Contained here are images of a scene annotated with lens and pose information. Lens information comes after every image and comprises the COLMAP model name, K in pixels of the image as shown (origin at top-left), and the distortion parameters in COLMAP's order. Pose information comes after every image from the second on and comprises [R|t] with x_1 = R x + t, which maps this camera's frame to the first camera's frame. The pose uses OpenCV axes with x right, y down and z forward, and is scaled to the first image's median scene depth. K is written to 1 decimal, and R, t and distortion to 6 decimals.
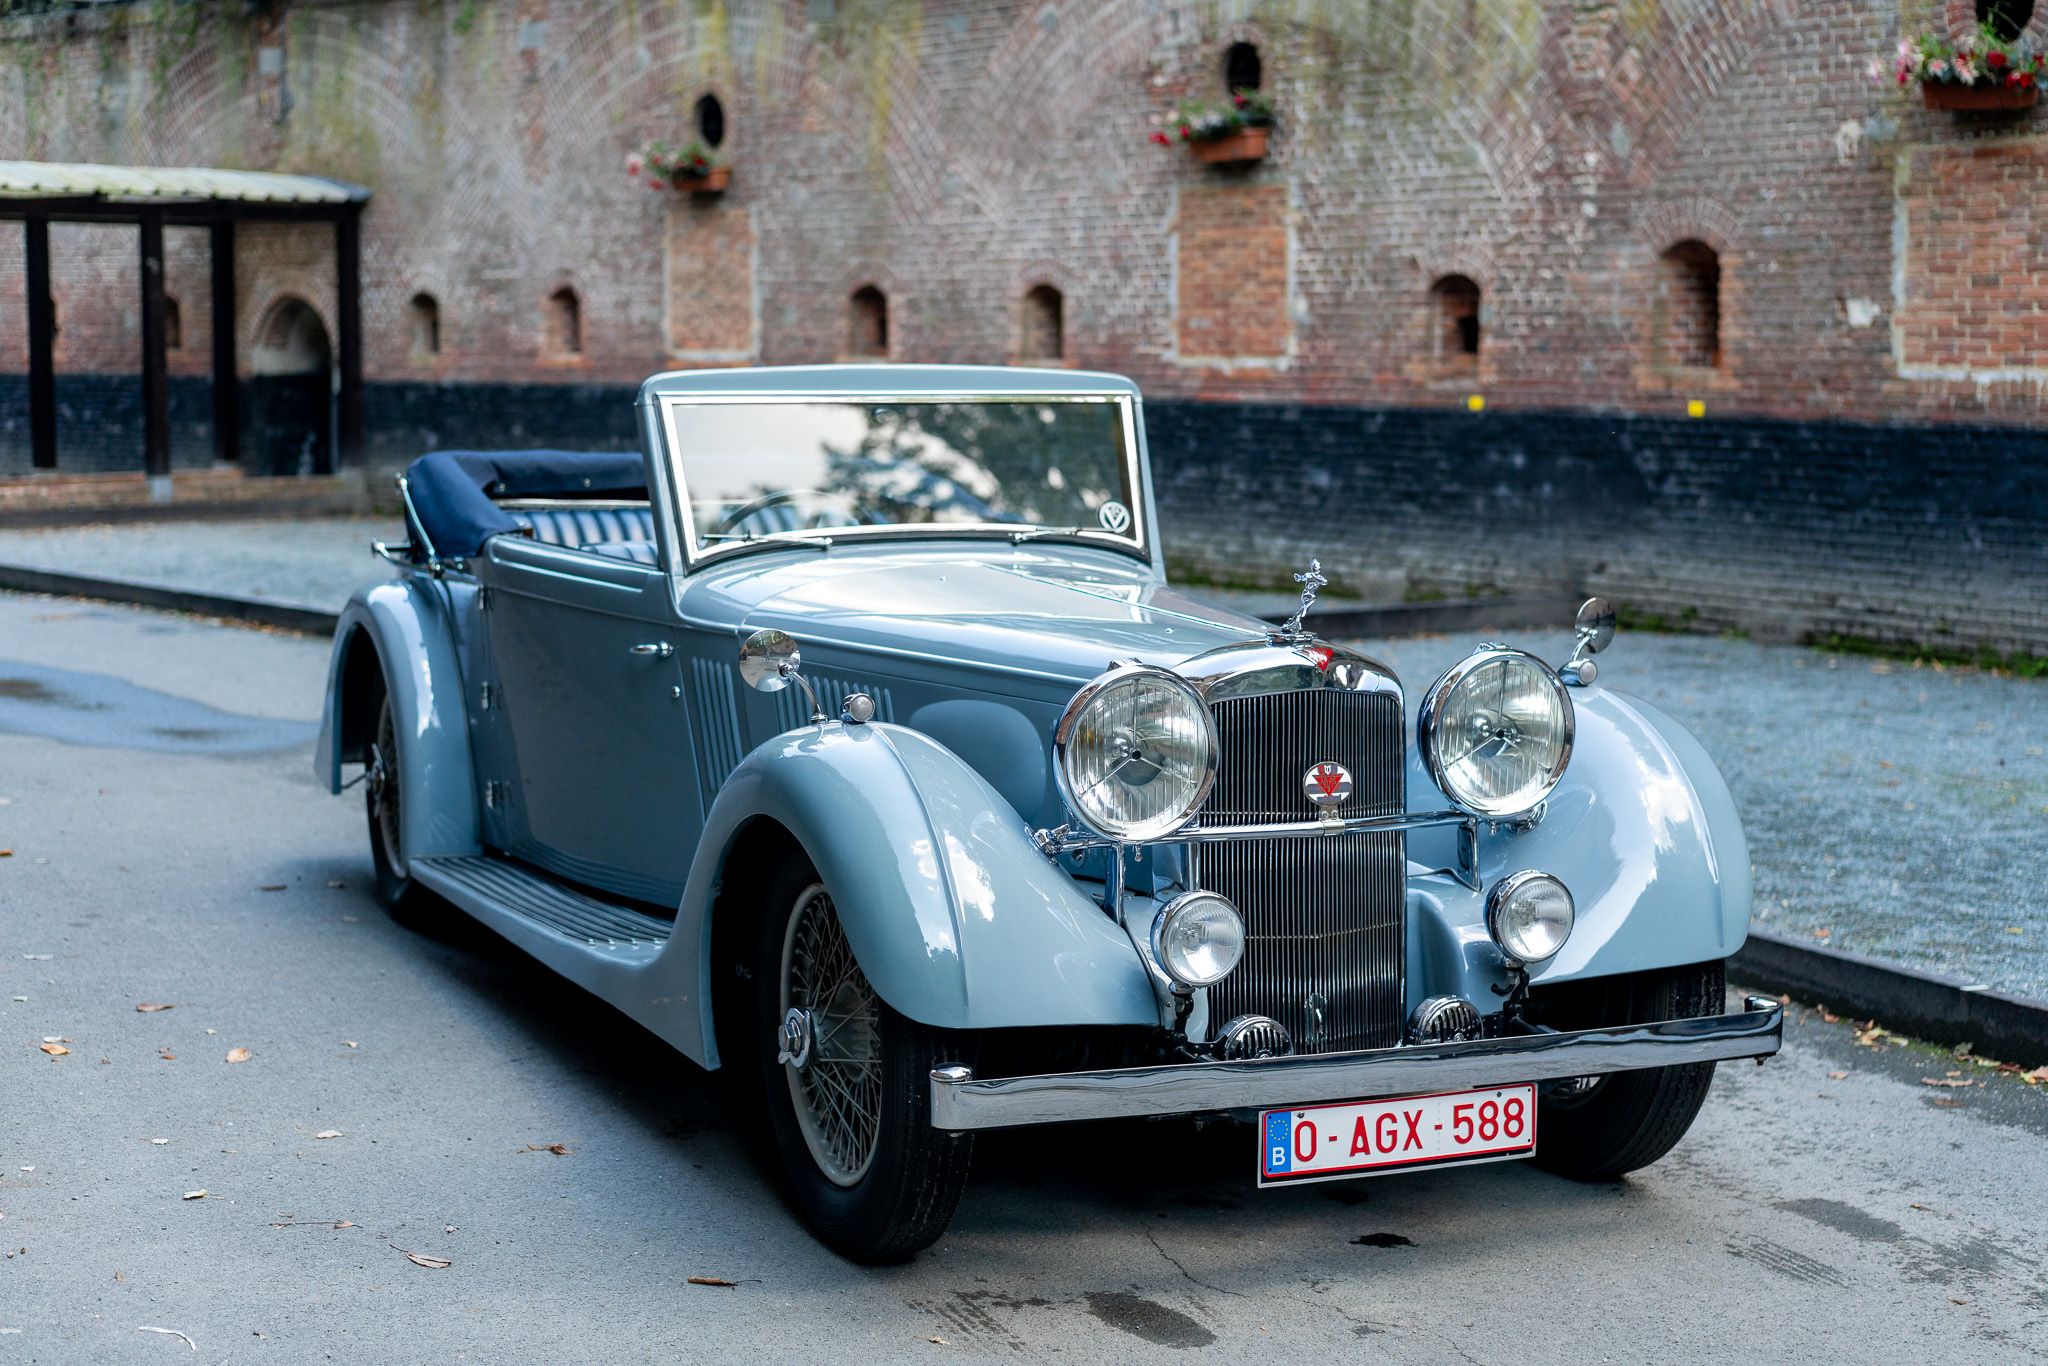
lens RADIAL K [[3139.5, 0, 1018.3], [0, 3139.5, 694.5], [0, 0, 1]] dist [0.021839, -0.278138]
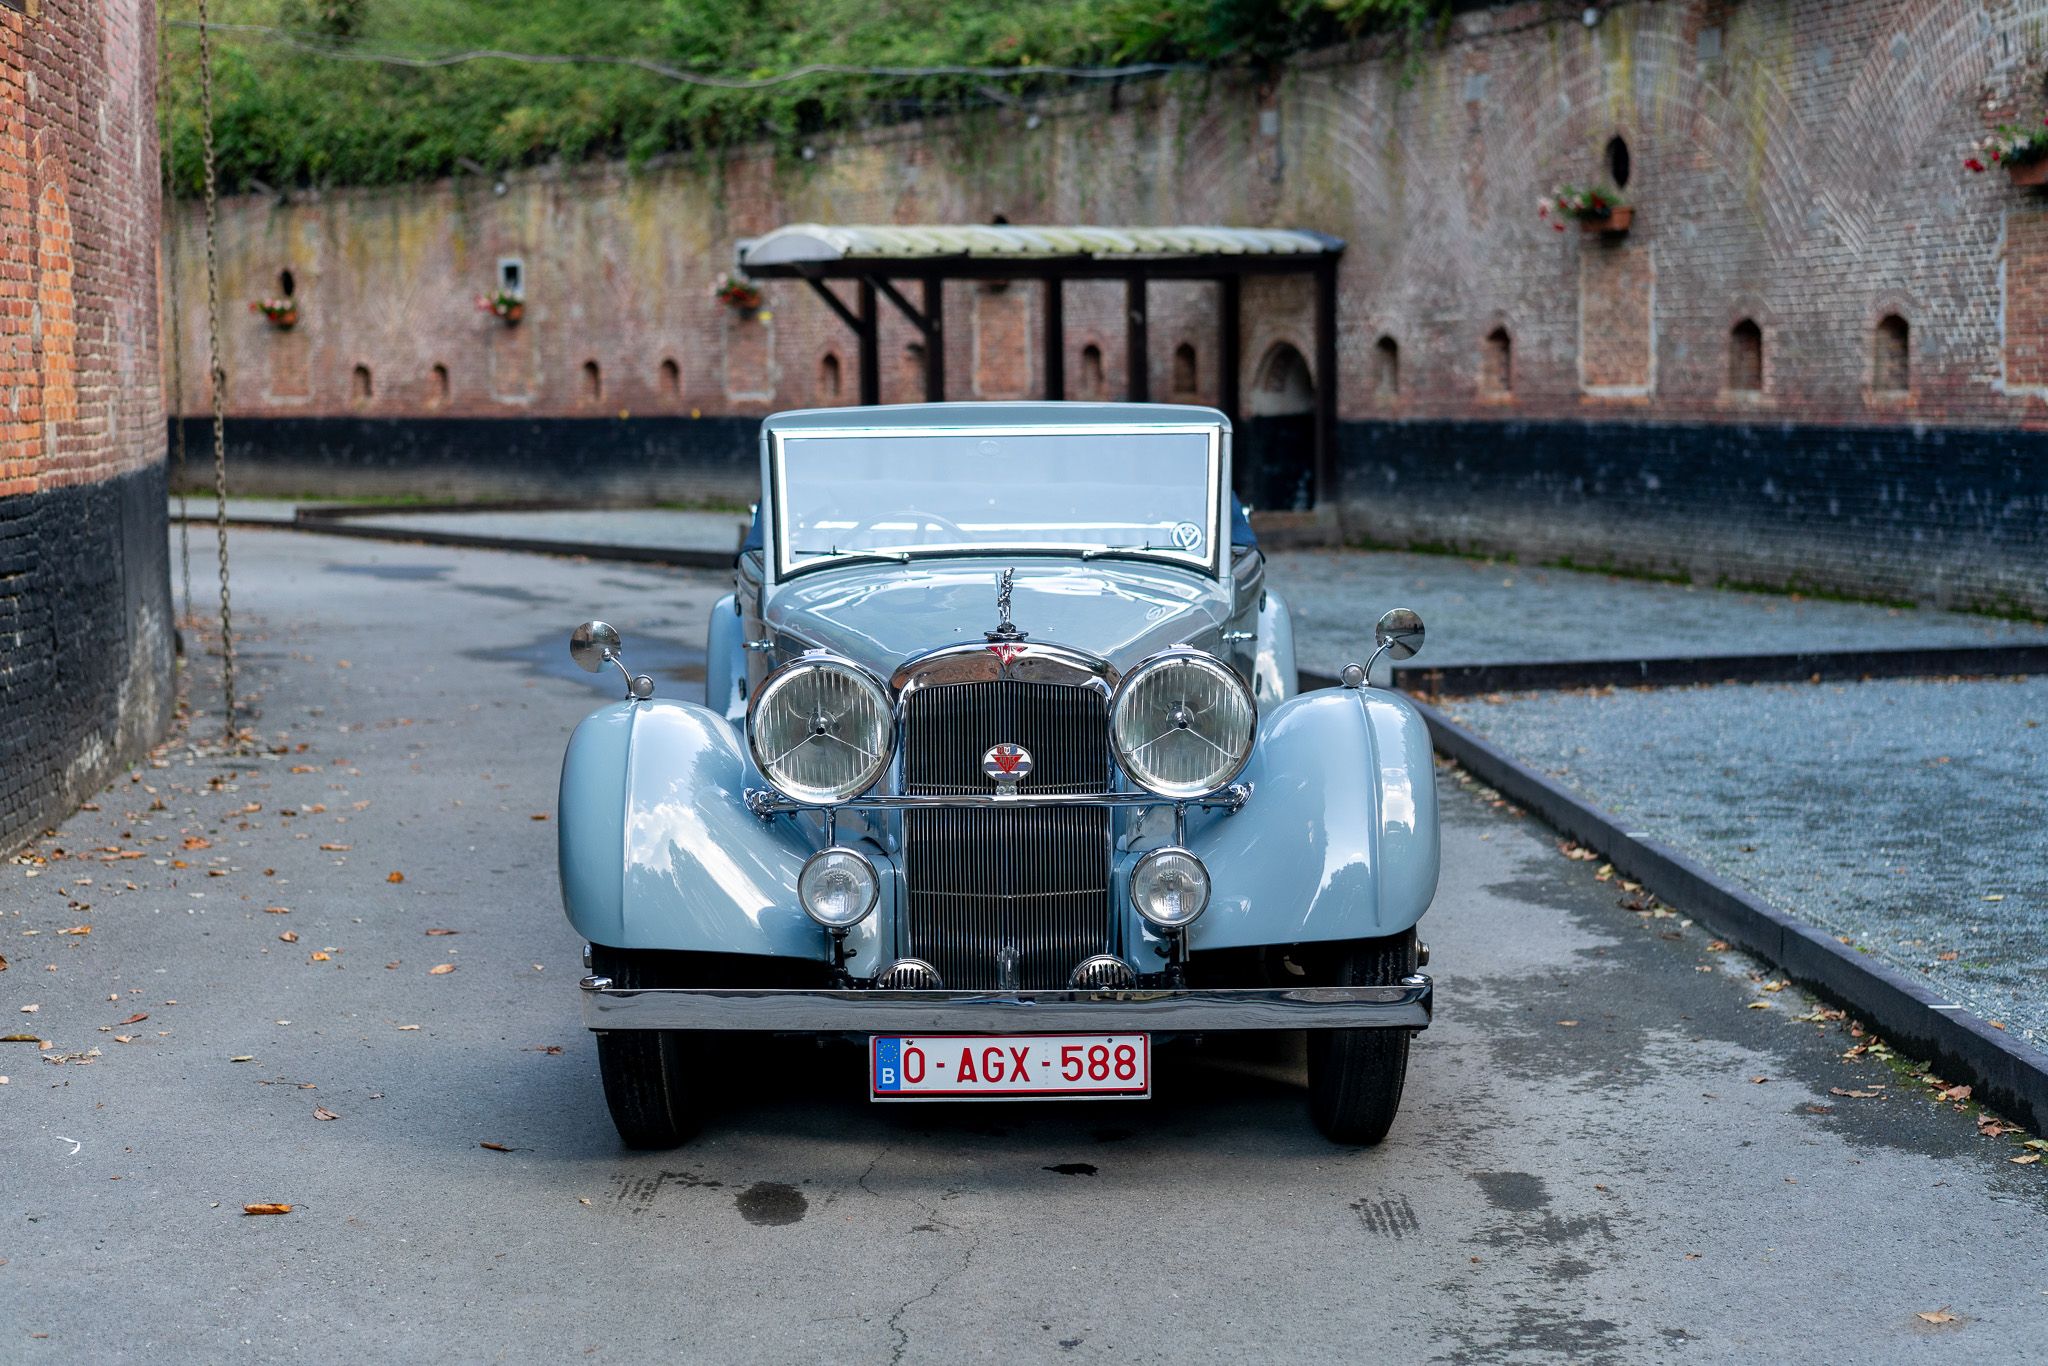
lens RADIAL K [[3139.5, 0, 1018.3], [0, 3139.5, 694.5], [0, 0, 1]] dist [0.021839, -0.278138]
pose [[0.913598, 0.022372, -0.406003, 0.153892], [-0.027366, 0.999604, -0.006498, 0.002940], [0.405697, 0.017048, 0.913848, -0.012994]]
